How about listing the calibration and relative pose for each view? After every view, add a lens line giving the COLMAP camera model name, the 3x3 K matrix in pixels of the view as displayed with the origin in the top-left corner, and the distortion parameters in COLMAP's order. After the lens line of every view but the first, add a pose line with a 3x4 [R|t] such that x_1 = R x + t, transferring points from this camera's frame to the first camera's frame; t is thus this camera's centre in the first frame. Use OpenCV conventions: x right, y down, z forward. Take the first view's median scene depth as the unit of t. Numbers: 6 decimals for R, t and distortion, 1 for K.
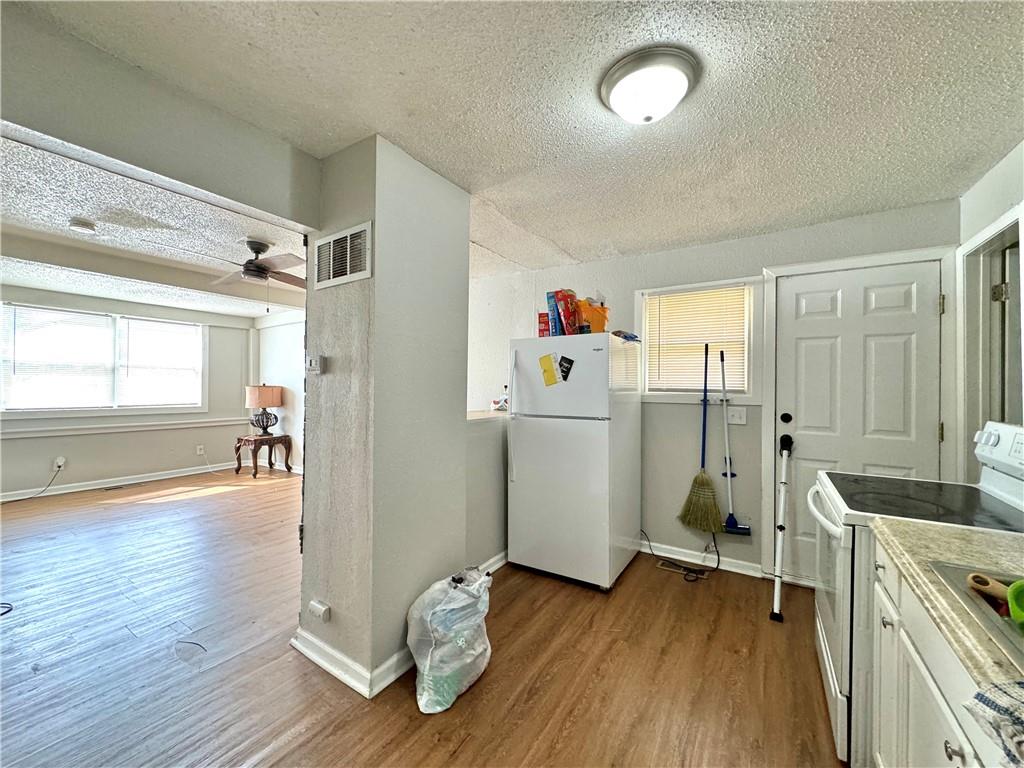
lens RADIAL K [[409.2, 0, 512.6], [0, 409.2, 382.5], [0, 0, 1]] dist [-0.000758, 0.000698]
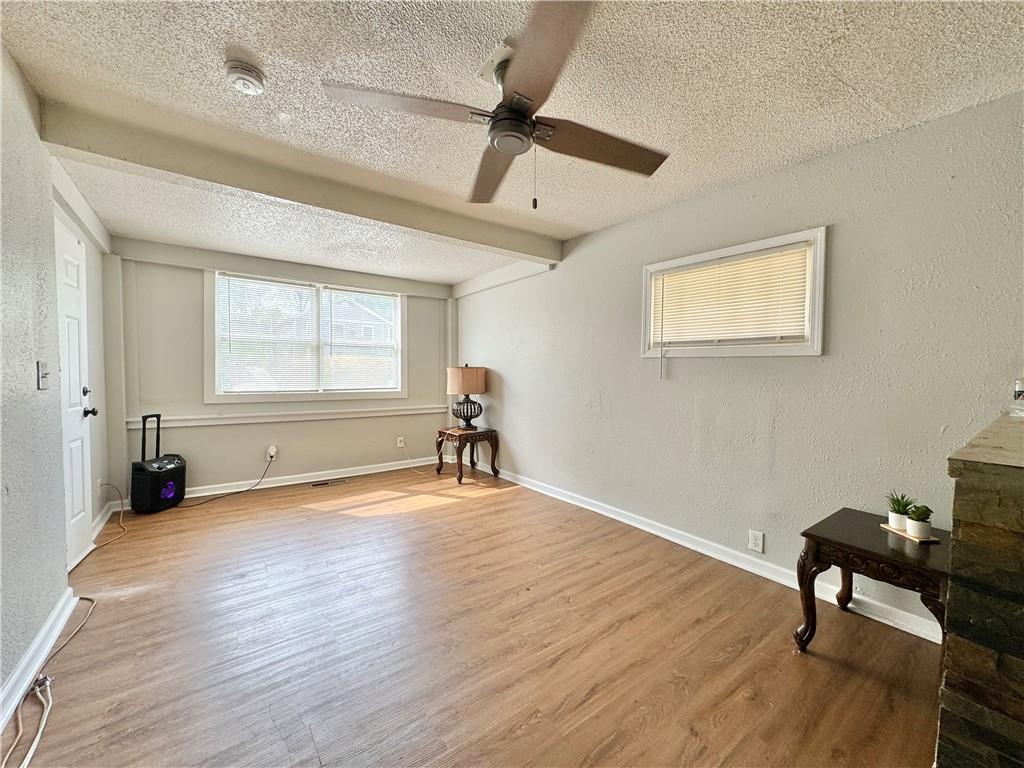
lens RADIAL K [[409.2, 0, 512.1], [0, 409.2, 385.4], [0, 0, 1]] dist [-0.000758, 0.000698]
pose [[0.934288, 0.010995, -0.356349, -0.309182], [0.002851, 0.999262, 0.038307, 0.018164], [0.356507, -0.036806, 0.933567, 0.368114]]
